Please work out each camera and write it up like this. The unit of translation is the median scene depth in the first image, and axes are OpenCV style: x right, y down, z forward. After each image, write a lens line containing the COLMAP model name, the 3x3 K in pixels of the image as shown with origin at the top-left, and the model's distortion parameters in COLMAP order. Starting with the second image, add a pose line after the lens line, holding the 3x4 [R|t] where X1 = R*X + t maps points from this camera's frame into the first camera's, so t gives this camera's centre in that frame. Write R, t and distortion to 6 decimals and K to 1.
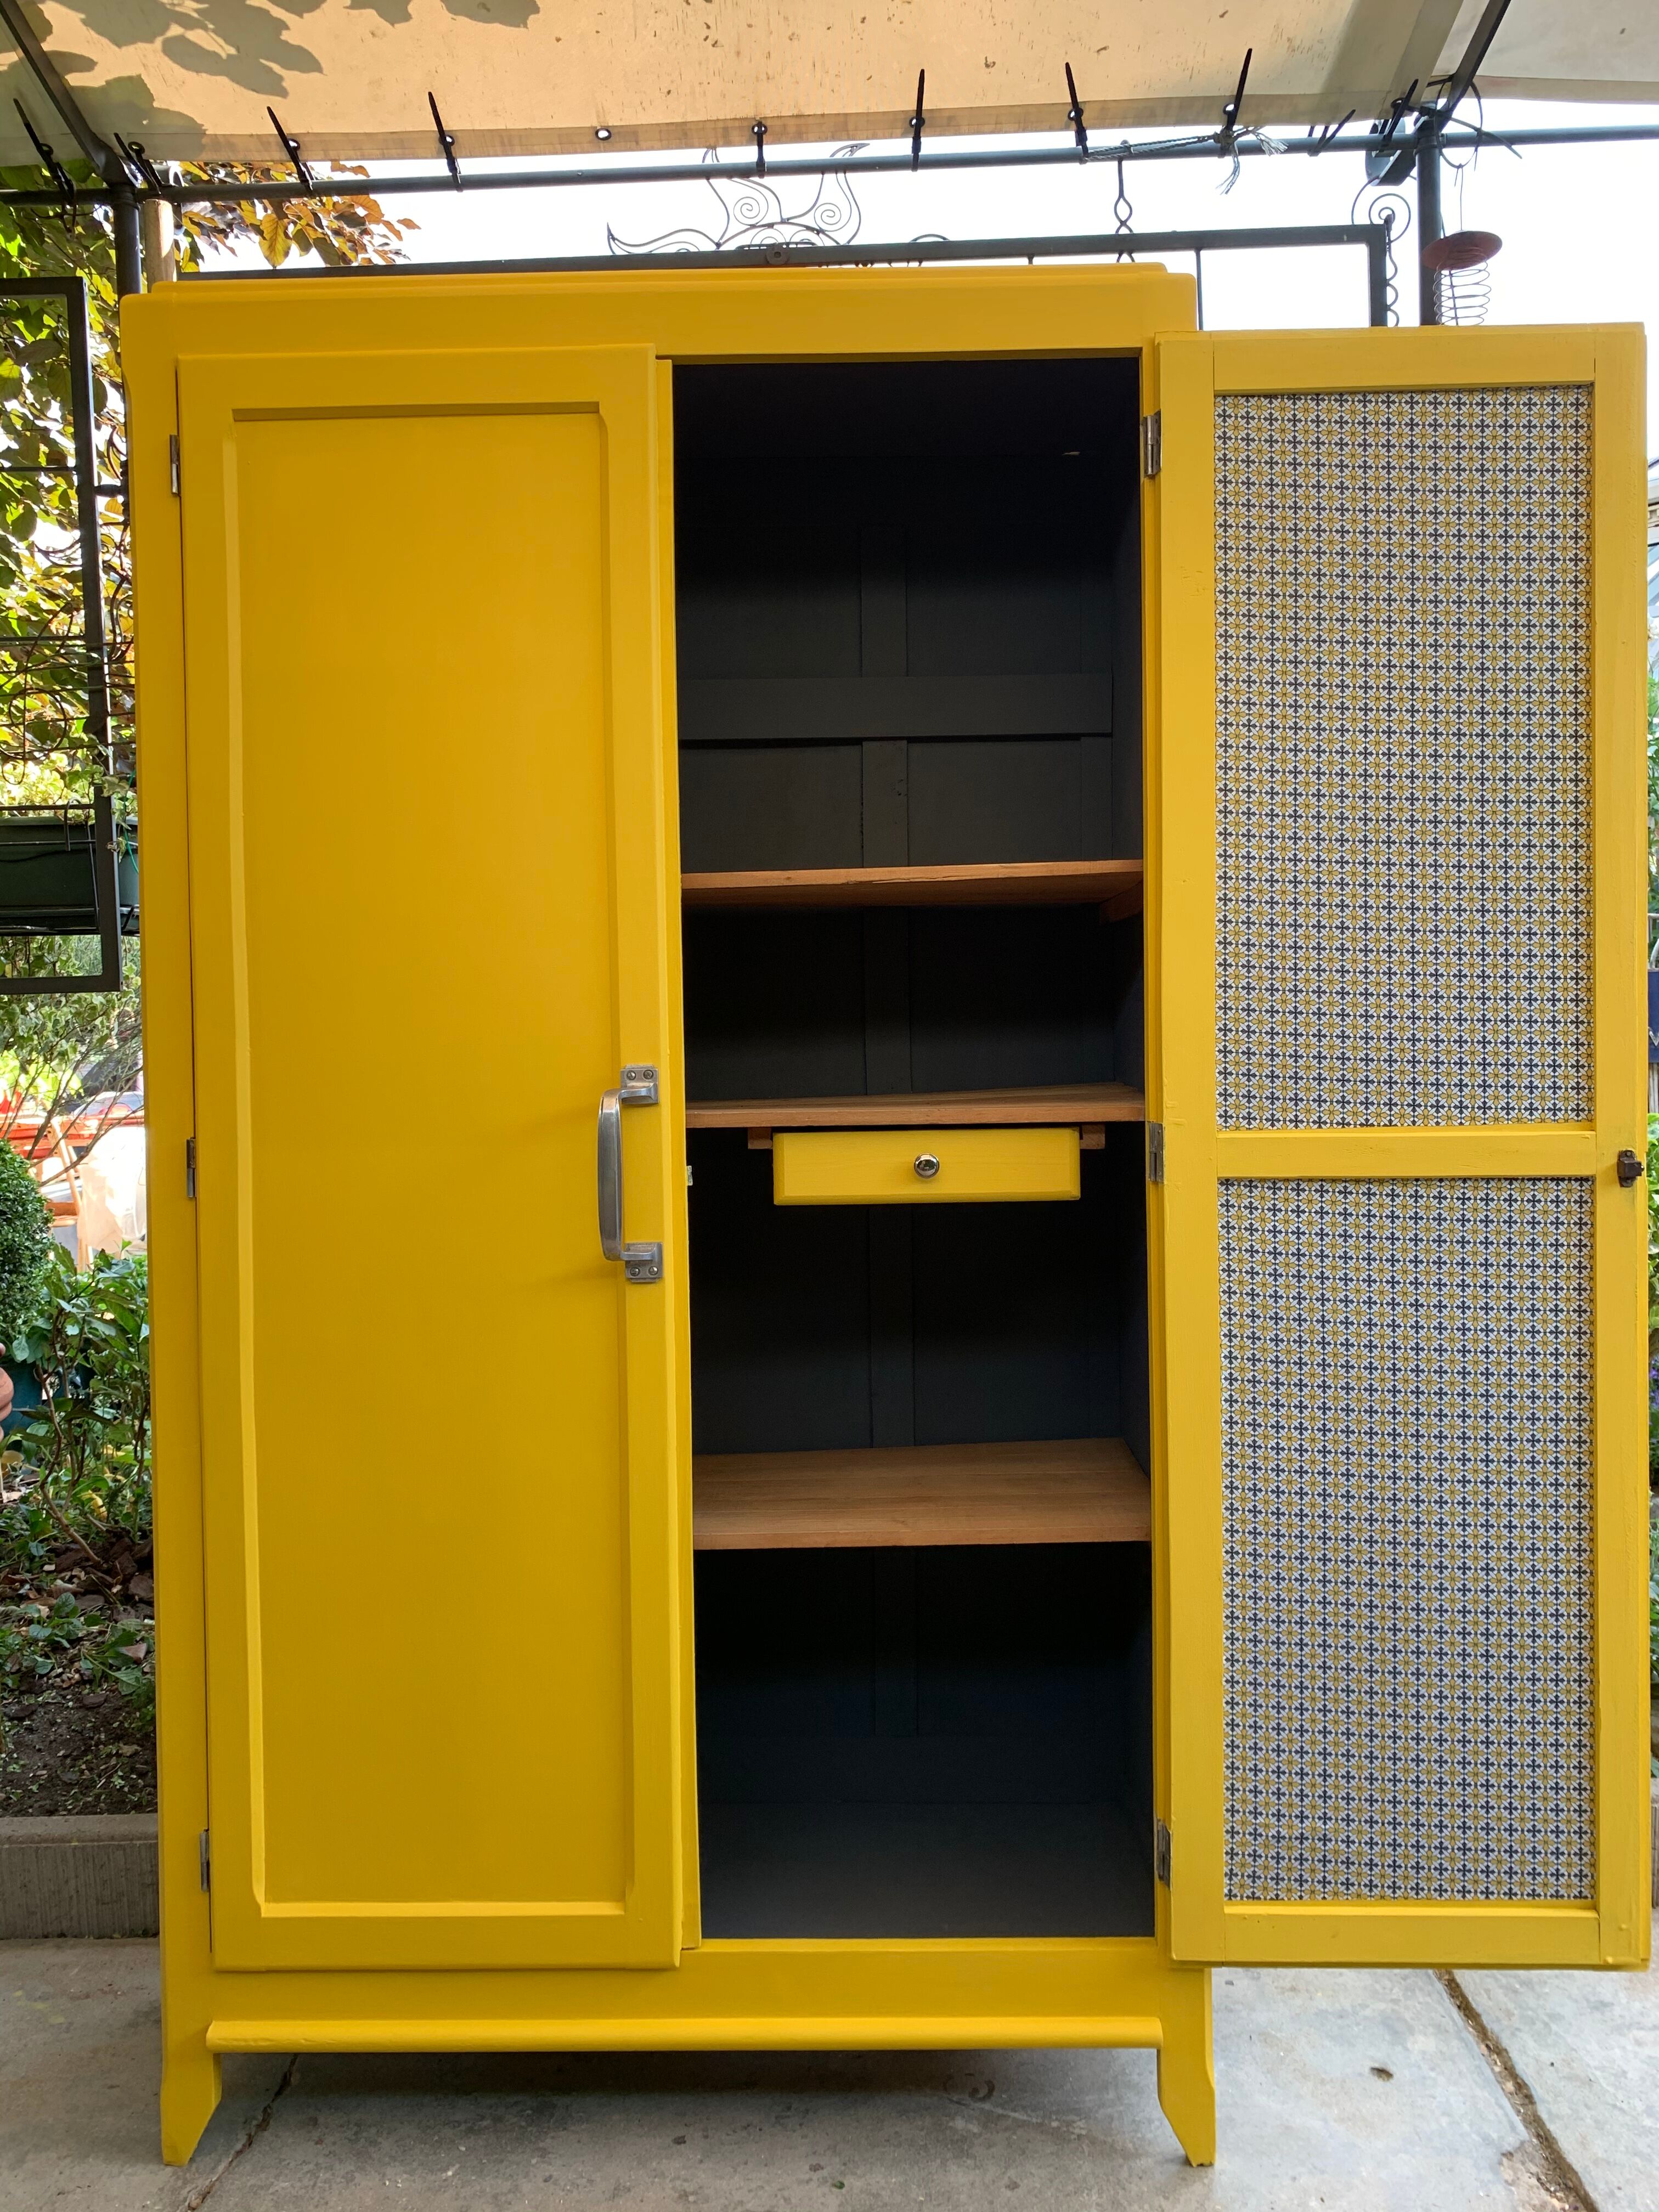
lens RADIAL K [[1694.9, 0, 824.3], [0, 1694.9, 1087.3], [0, 0, 1]] dist [0.014614, -0.012161]
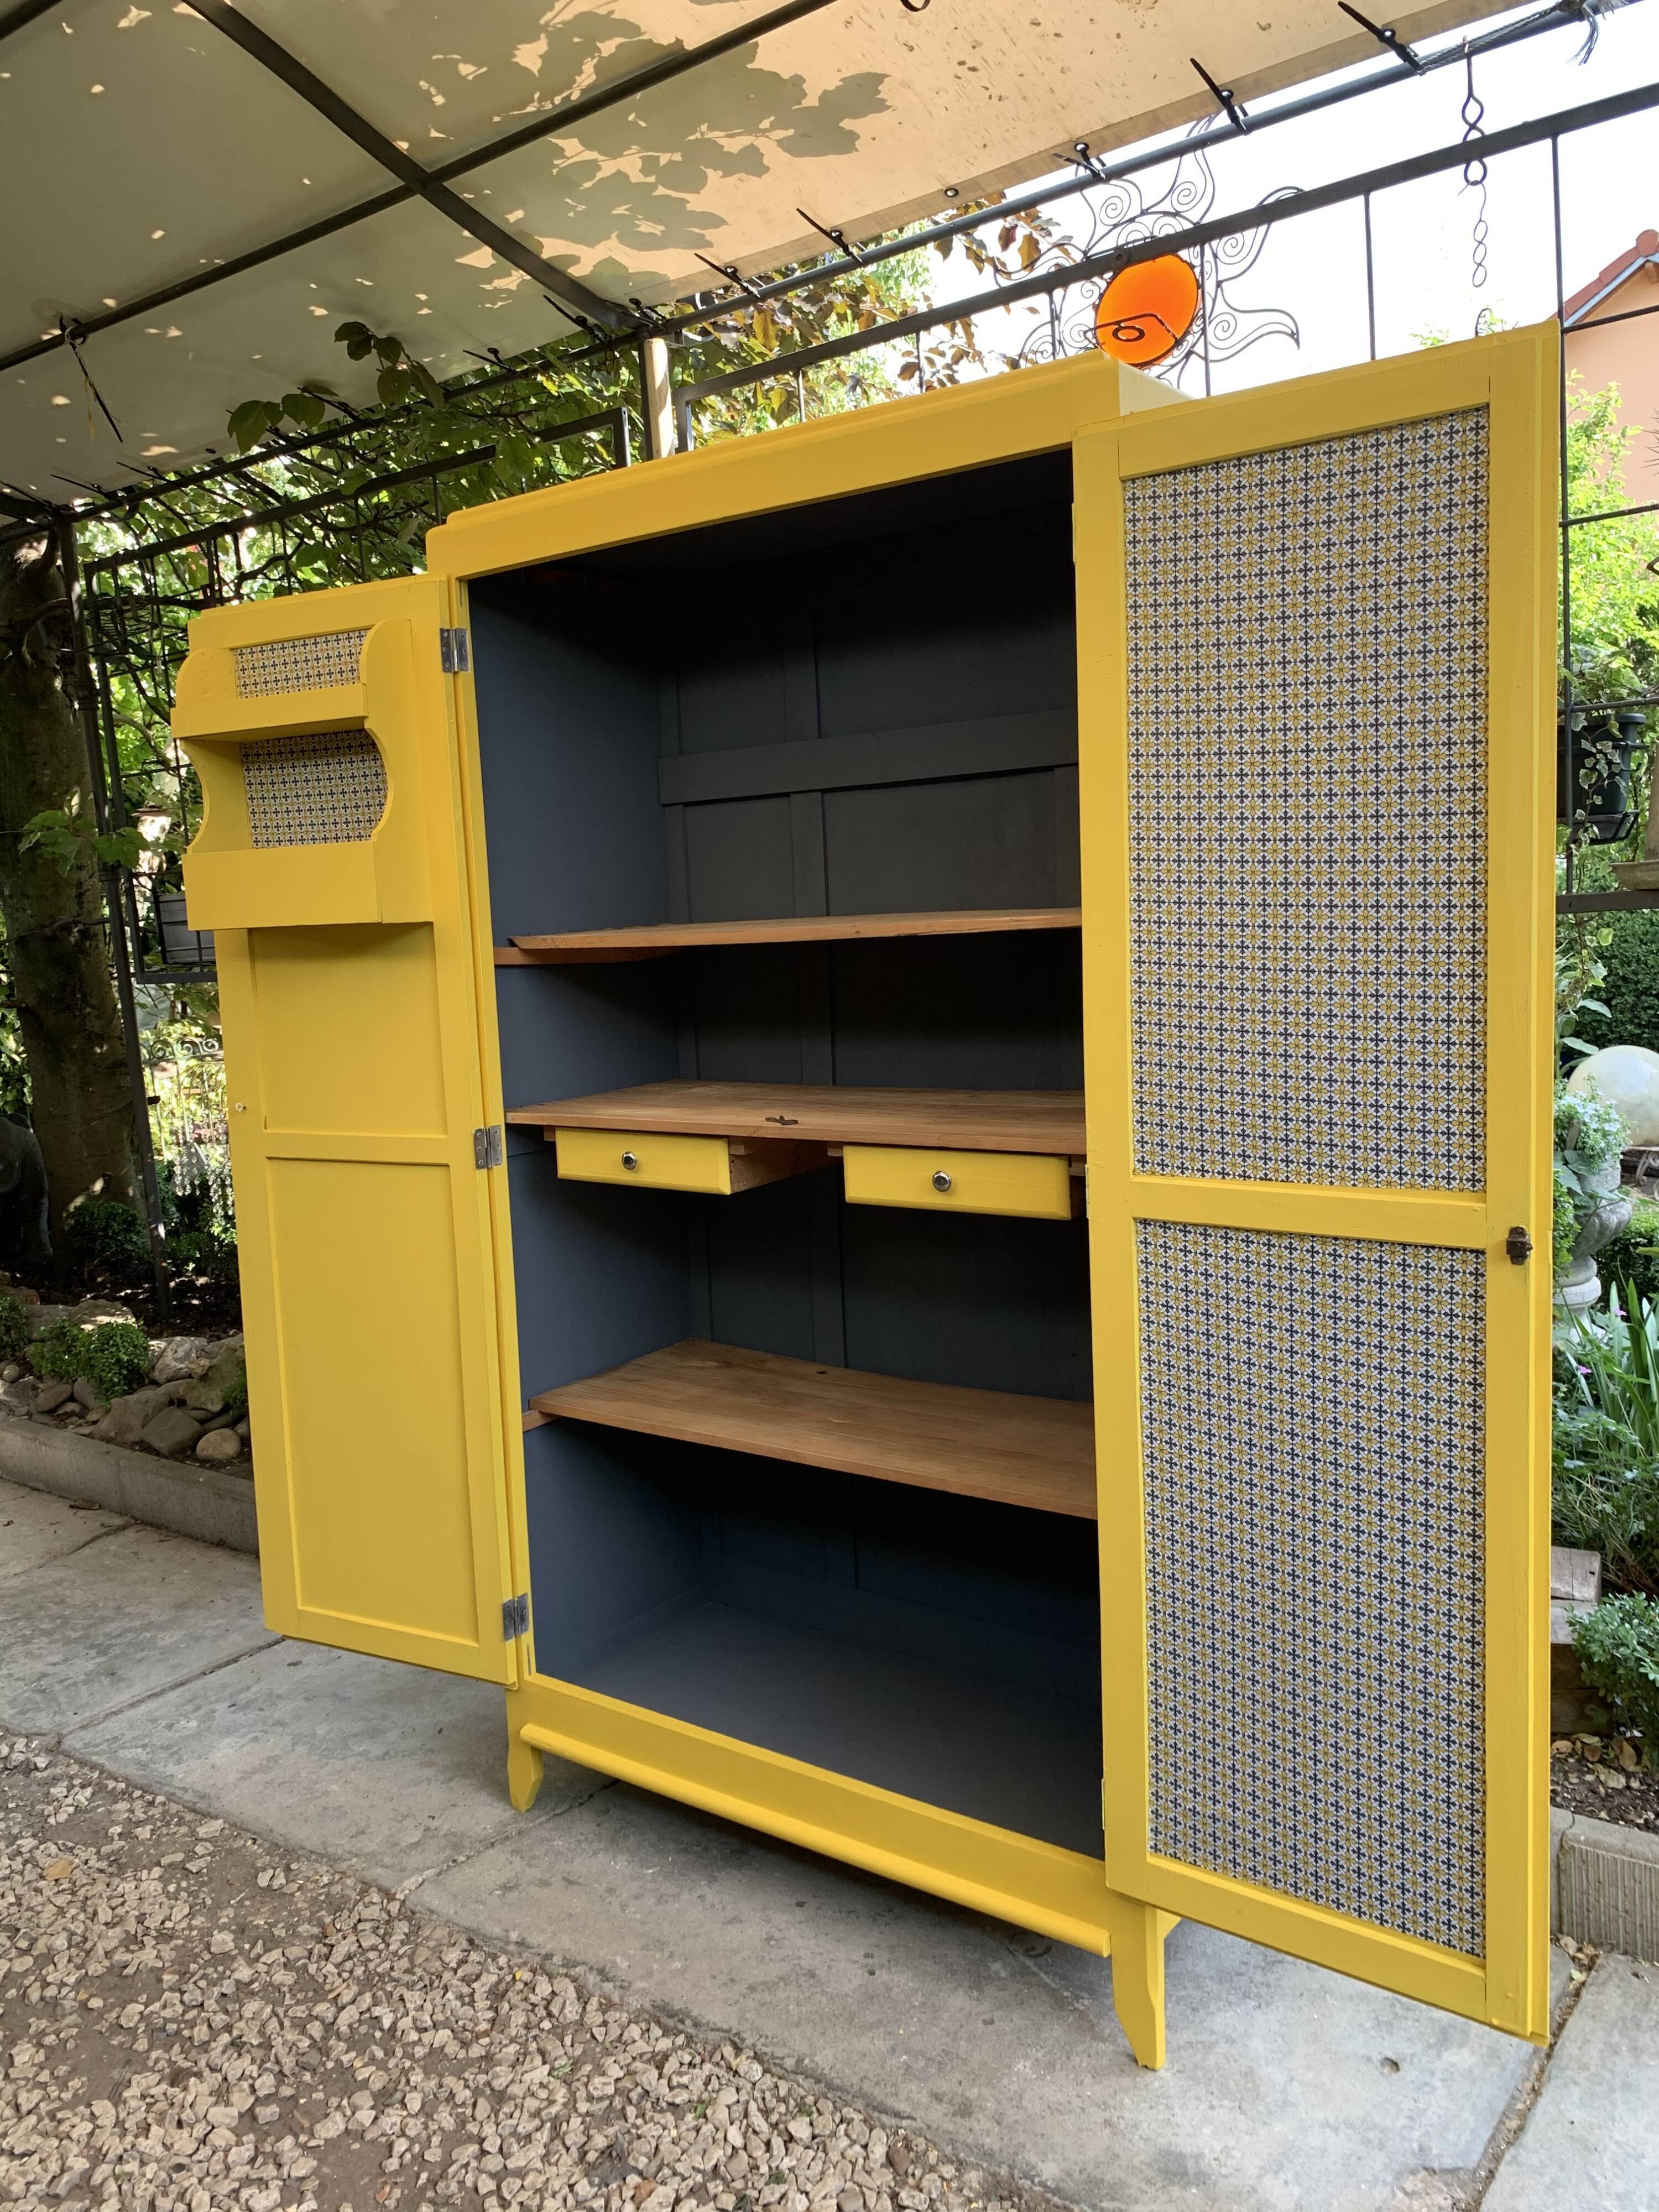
lens RADIAL K [[1694.9, 0, 825.1], [0, 1694.9, 1085.6], [0, 0, 1]] dist [0.014614, -0.012161]
pose [[0.815072, 0.040000, -0.577977, 0.691336], [0.020299, 0.995030, 0.097490, -0.140109], [0.579004, -0.091193, 0.810209, 0.010164]]
